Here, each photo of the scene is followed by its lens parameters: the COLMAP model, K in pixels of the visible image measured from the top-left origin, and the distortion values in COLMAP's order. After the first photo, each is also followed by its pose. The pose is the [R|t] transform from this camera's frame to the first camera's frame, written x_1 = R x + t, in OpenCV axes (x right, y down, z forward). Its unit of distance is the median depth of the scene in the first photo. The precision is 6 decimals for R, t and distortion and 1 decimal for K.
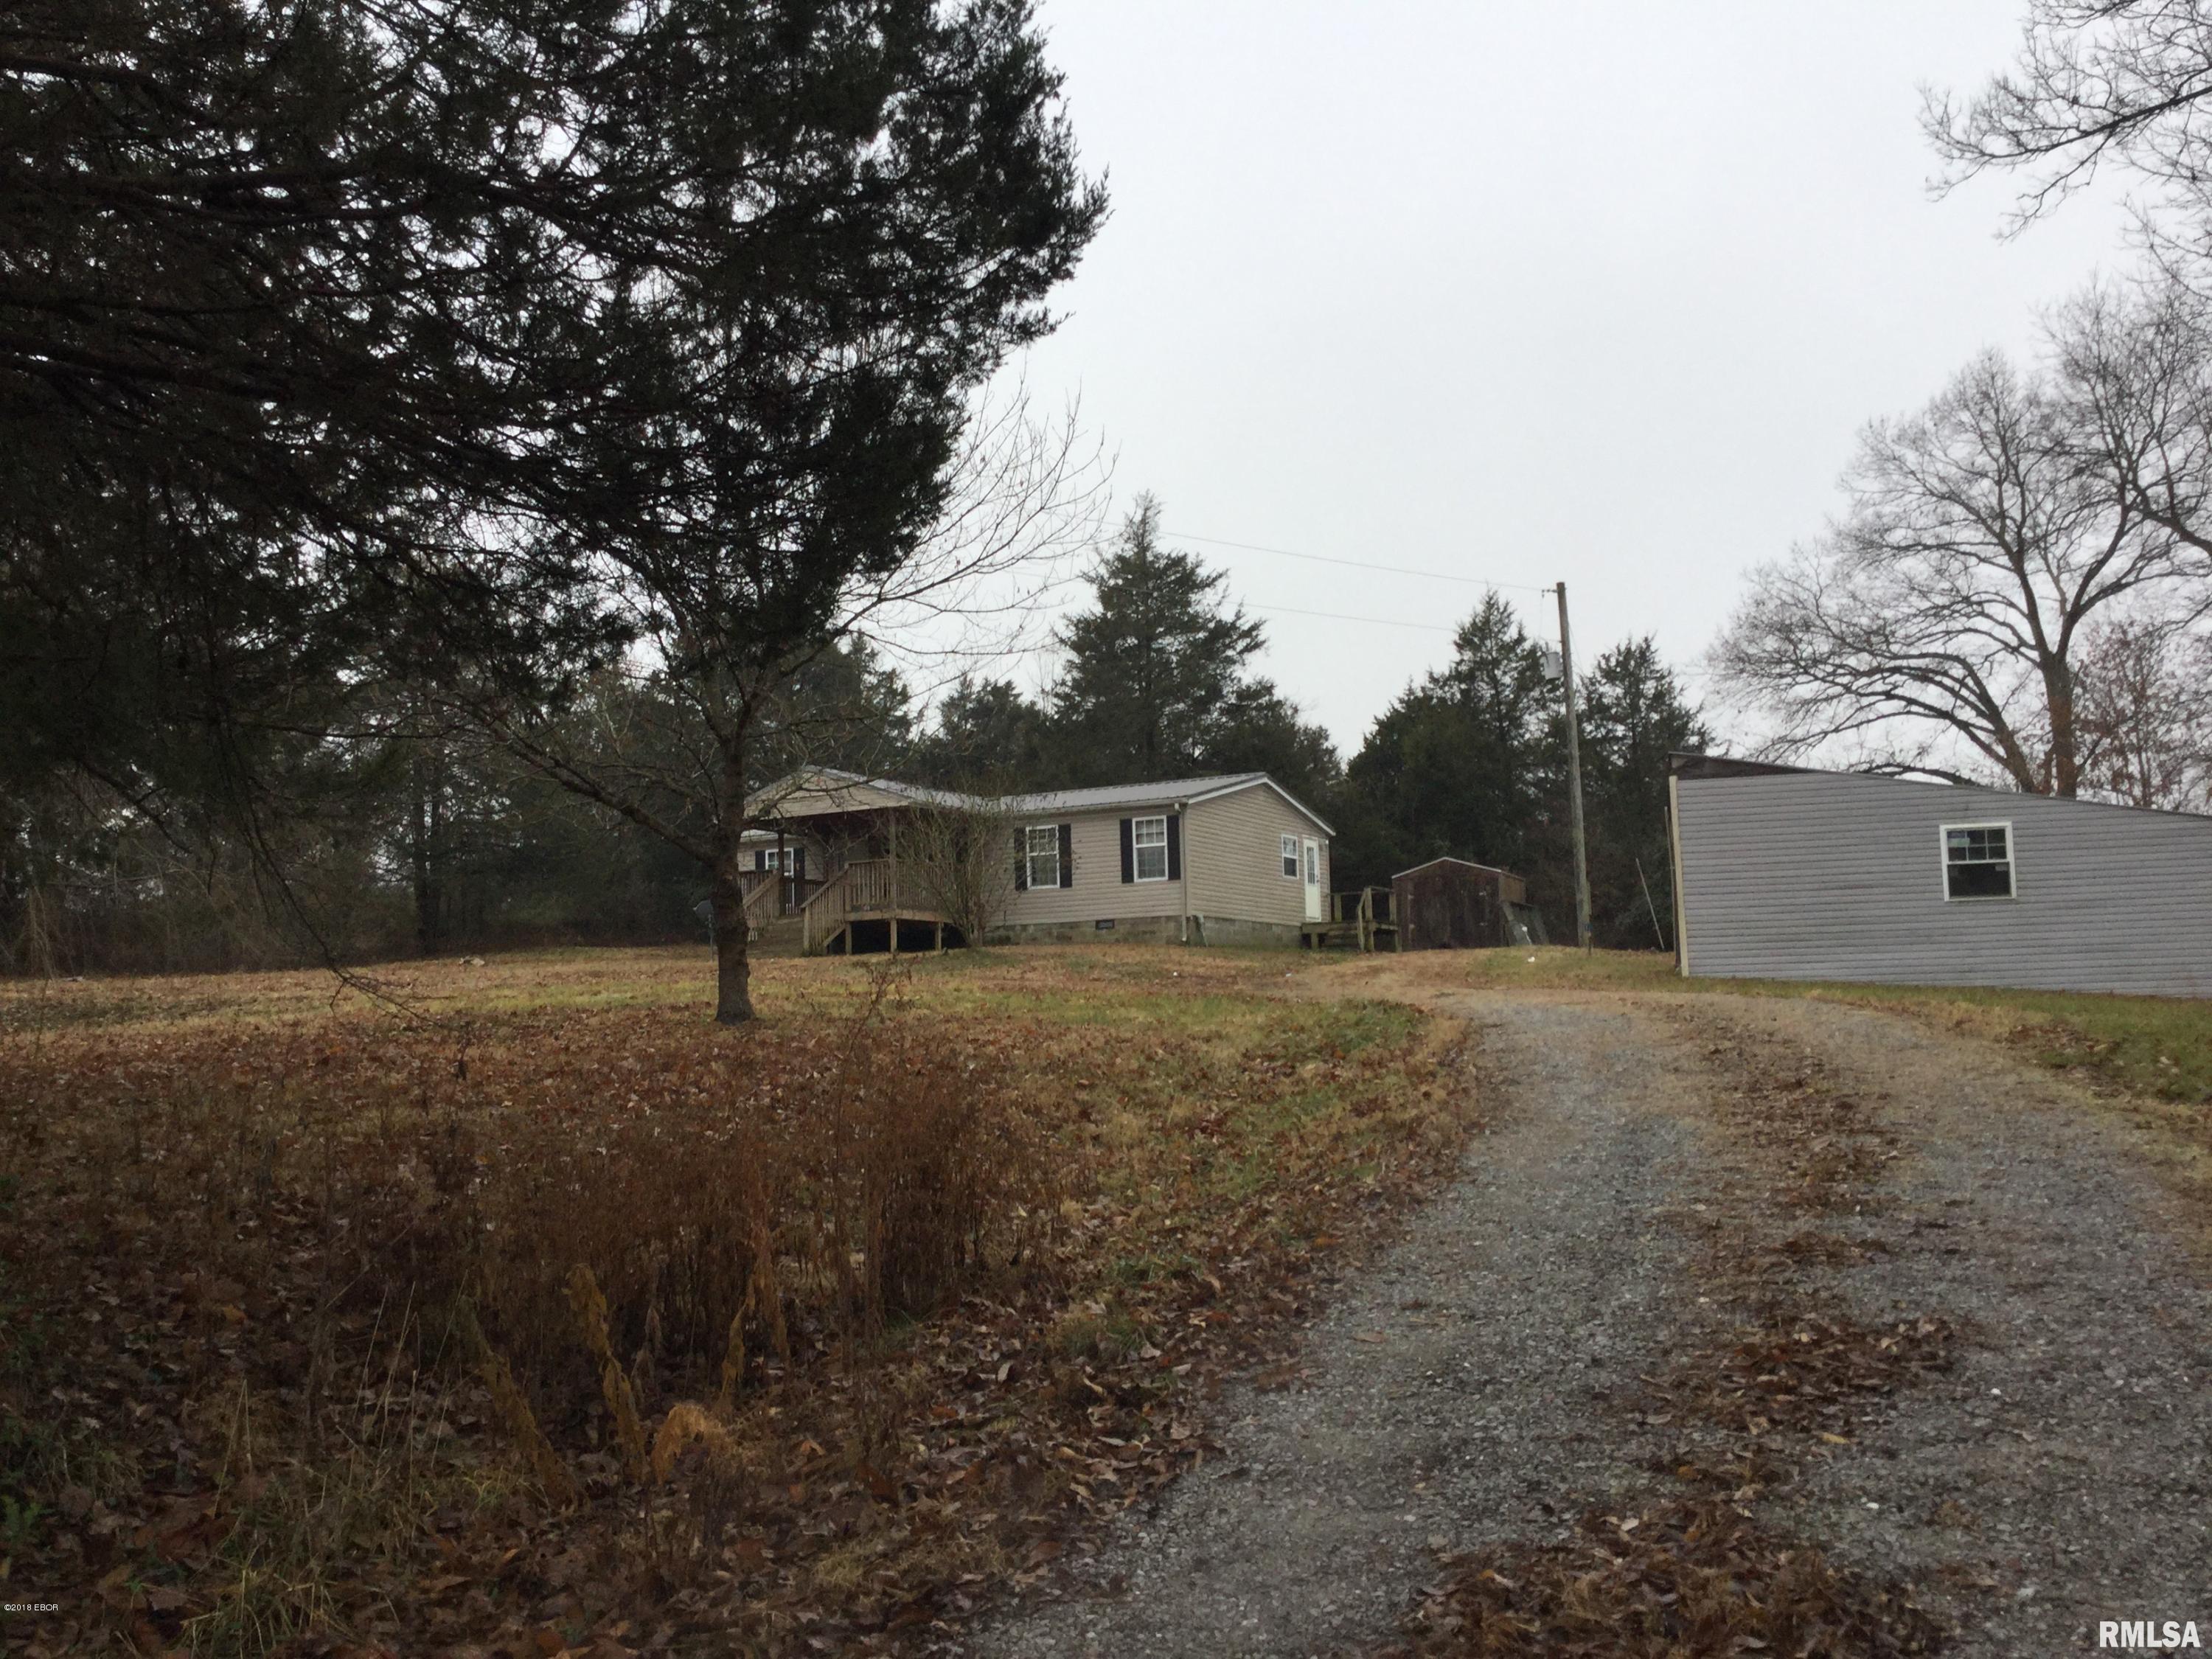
lens RADIAL K [[1998.1, 0, 1111.5], [0, 1998.1, 832.0], [0, 0, 1]] dist [-0.034926, 0.000000]
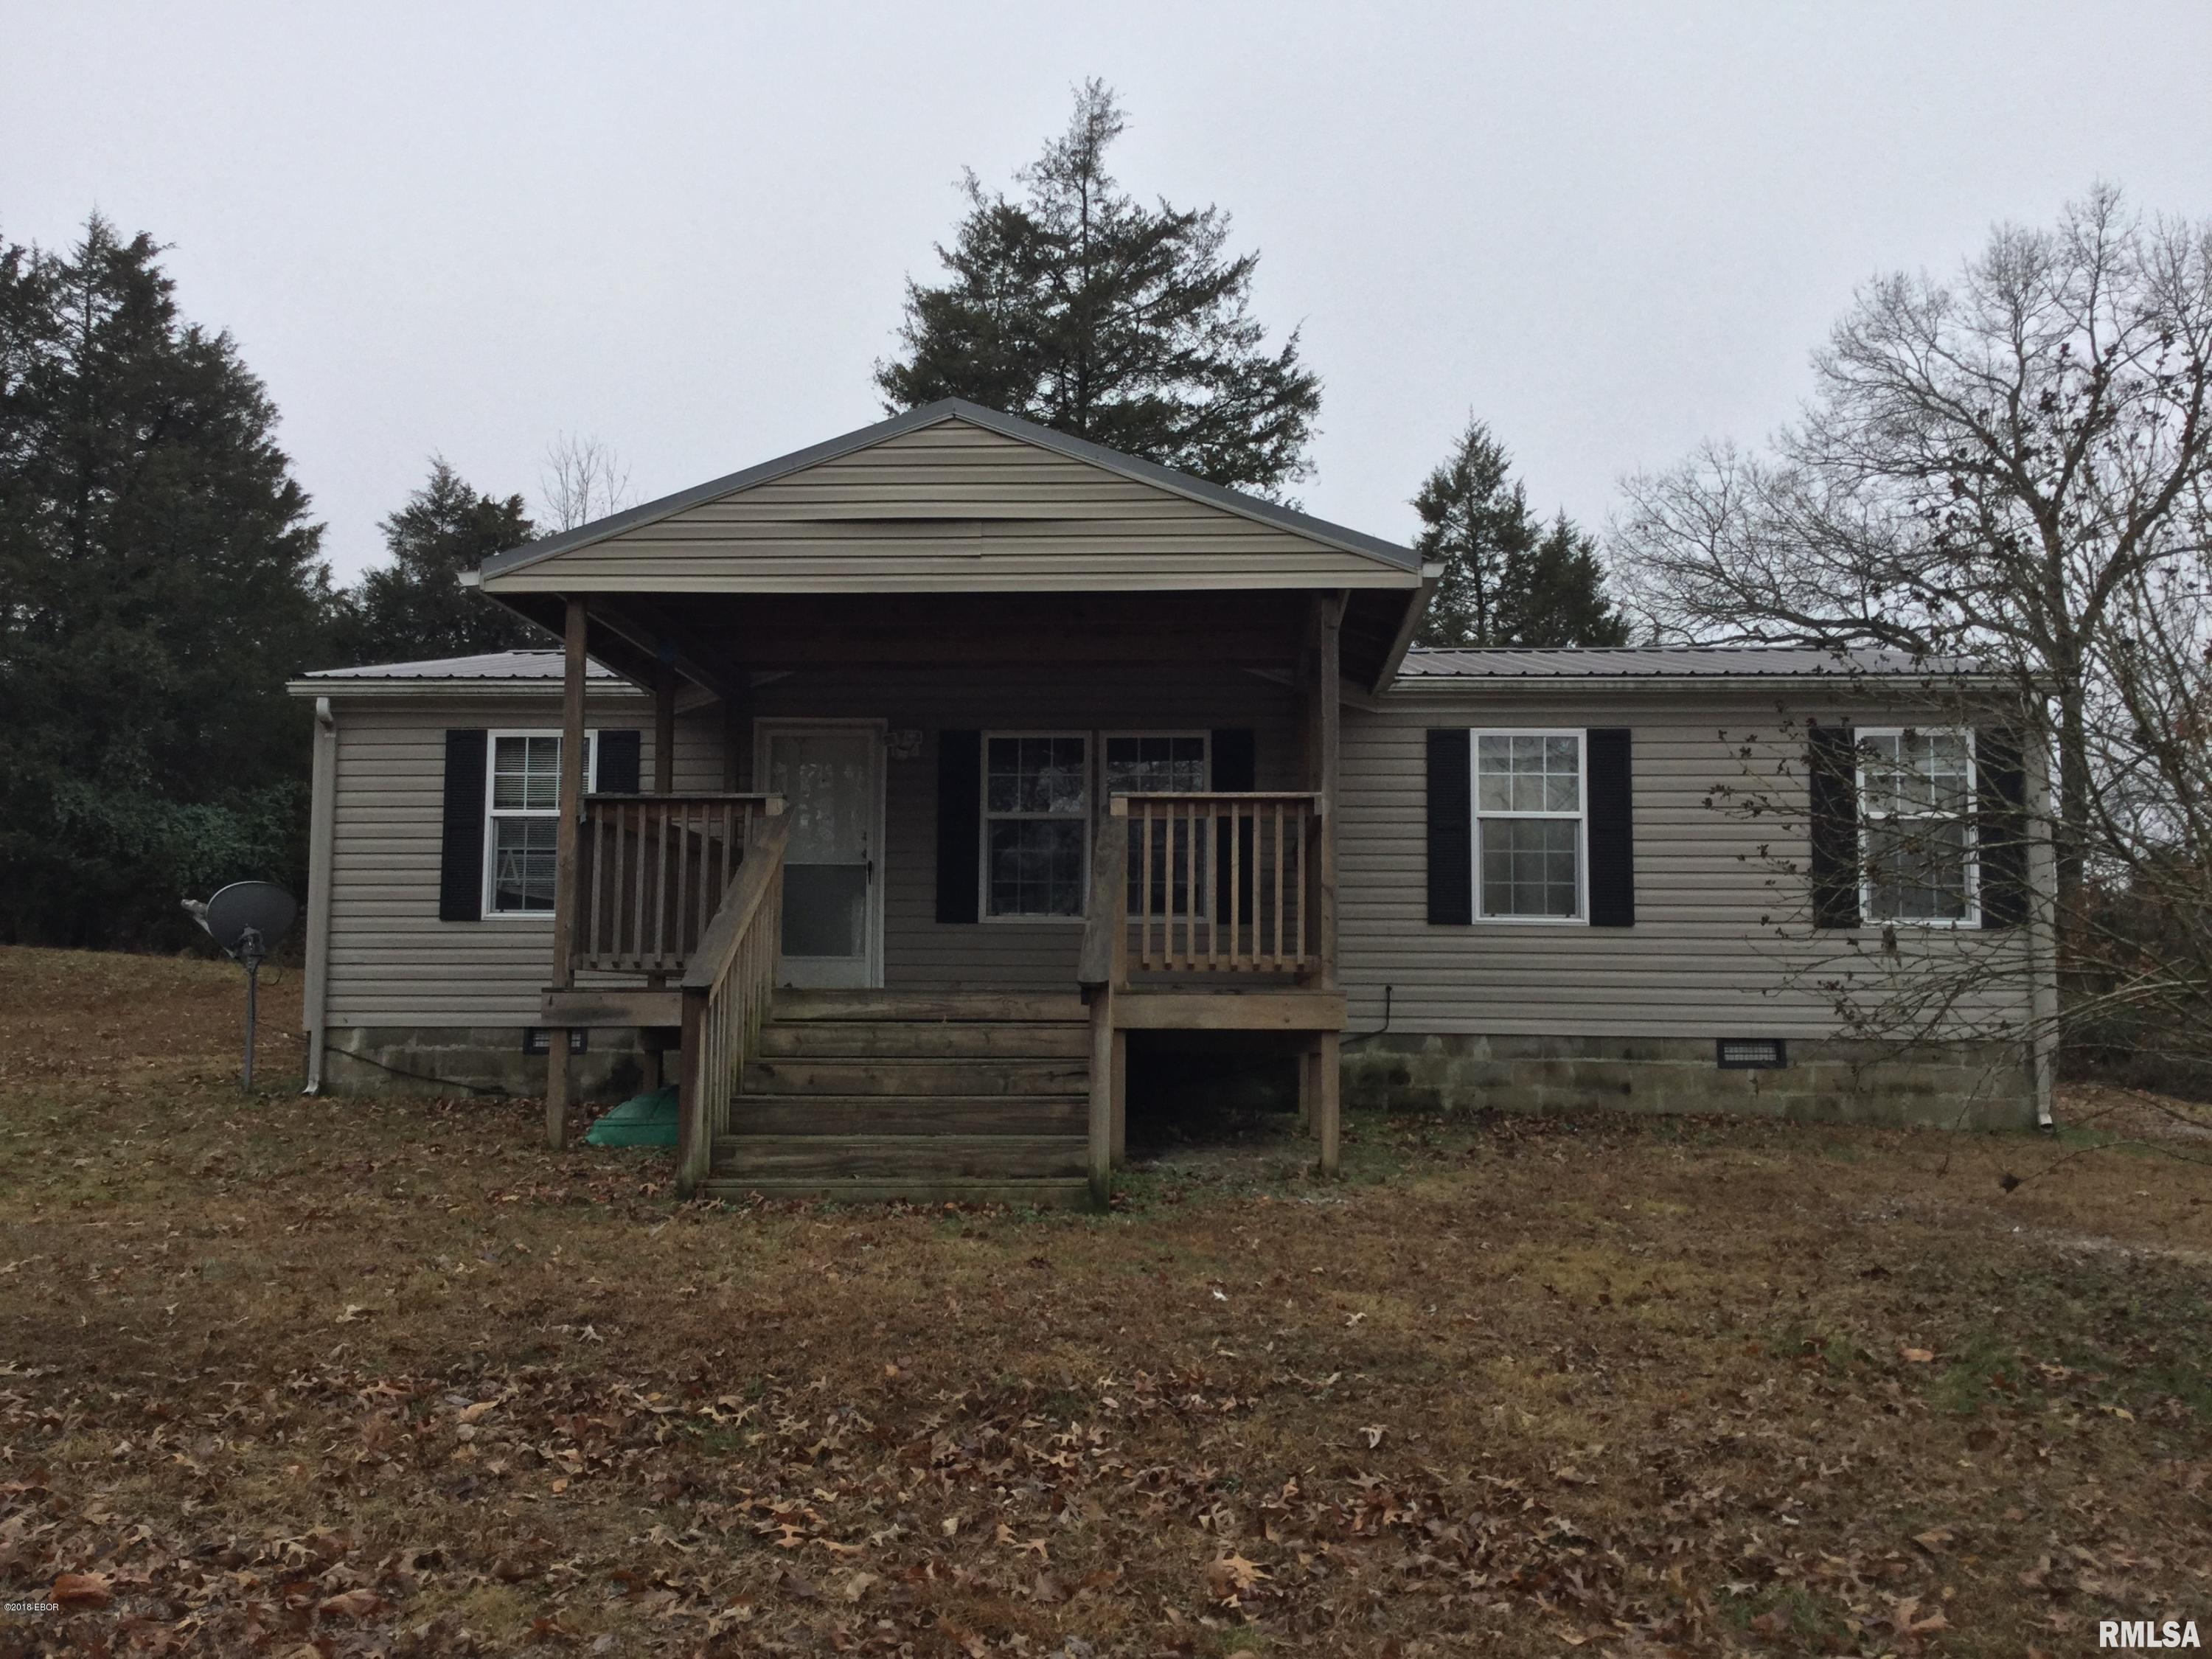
lens RADIAL K [[1998.1, 0, 1102.4], [0, 1998.1, 831.6], [0, 0, 1]] dist [-0.034926, 0.000000]
pose [[0.913425, 0.075177, 0.400004, -0.189942], [-0.080023, 0.996782, -0.004601, 0.017494], [-0.399063, -0.027807, 0.916502, 0.627307]]
